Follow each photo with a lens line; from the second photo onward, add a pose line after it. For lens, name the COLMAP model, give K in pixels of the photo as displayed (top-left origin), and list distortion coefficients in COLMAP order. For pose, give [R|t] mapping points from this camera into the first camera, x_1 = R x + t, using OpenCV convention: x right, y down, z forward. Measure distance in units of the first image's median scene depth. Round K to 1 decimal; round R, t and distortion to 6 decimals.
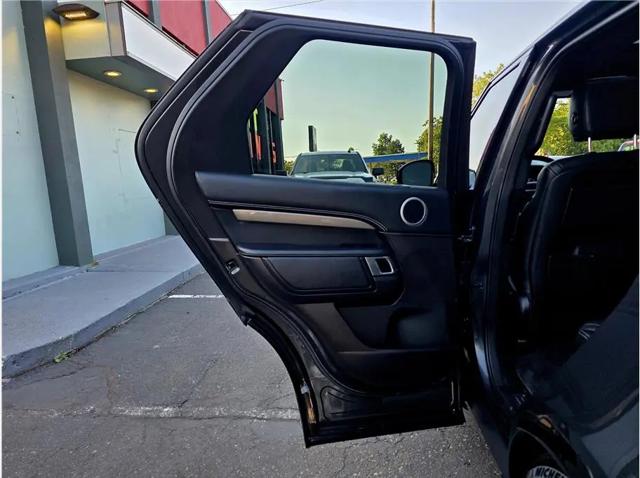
lens RADIAL K [[435.0, 0, 319.6], [0, 435.0, 243.5], [0, 0, 1]] dist [0.019926, -0.001043]
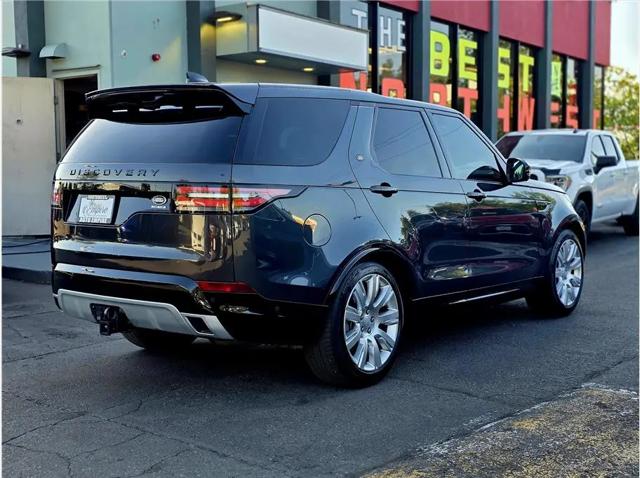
lens RADIAL K [[838.0, 0, 320.0], [0, 838.0, 239.0], [0, 0, 1]] dist [0.098625, -0.021772]
pose [[0.853453, 0.088203, -0.513651, 0.789471], [-0.115192, 0.993124, -0.020858, 0.063571], [0.508279, 0.076970, 0.857746, -0.675295]]
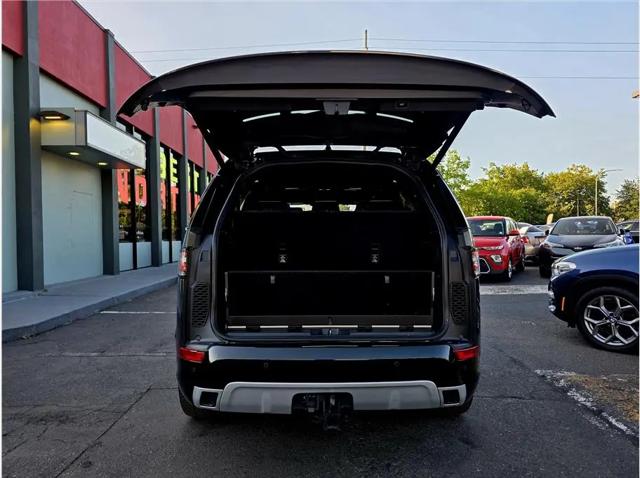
lens RADIAL K [[429.1, 0, 322.9], [0, 429.1, 238.7], [0, 0, 1]] dist [0.018422, -0.001216]
pose [[0.991644, 0.042228, 0.121900, 0.167342], [-0.024635, 0.989506, -0.142378, 0.059067], [-0.126633, 0.138185, 0.982277, -0.444640]]
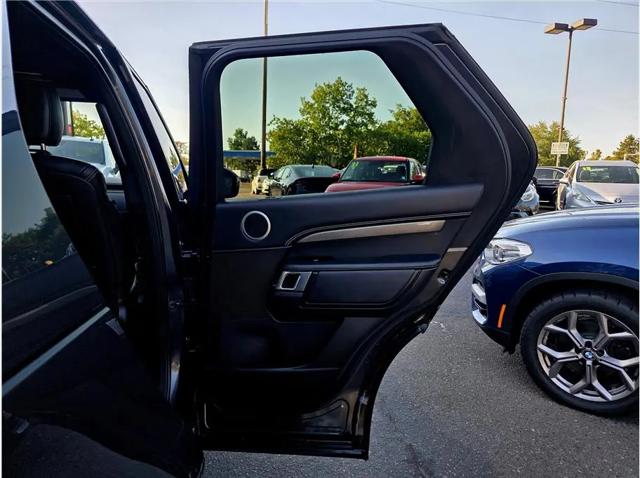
lens RADIAL K [[429.1, 0, 322.9], [0, 429.1, 238.7], [0, 0, 1]] dist [0.018422, -0.001216]
pose [[0.942711, 0.025181, 0.332660, 0.397826], [-0.025316, 0.999672, -0.003929, -0.023441], [-0.332650, -0.004718, 0.943039, -0.038086]]
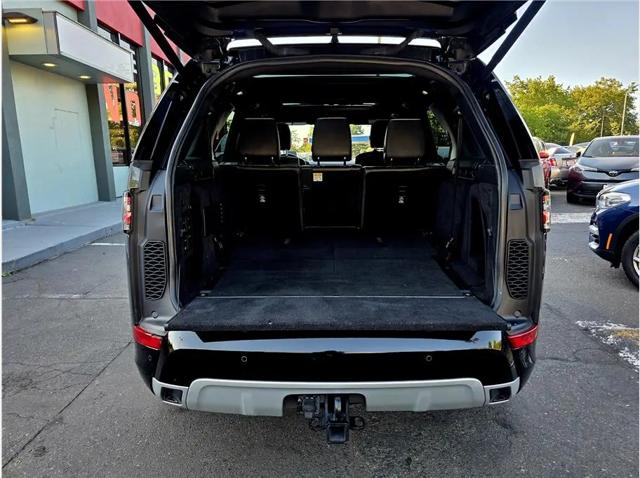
lens RADIAL K [[435.0, 0, 324.2], [0, 435.0, 235.4], [0, 0, 1]] dist [0.010364, -0.003153]
pose [[0.993936, 0.022354, 0.107668, 0.184791], [-0.025787, 0.999199, 0.030599, 0.033020], [-0.106897, -0.033190, 0.993716, -0.337619]]
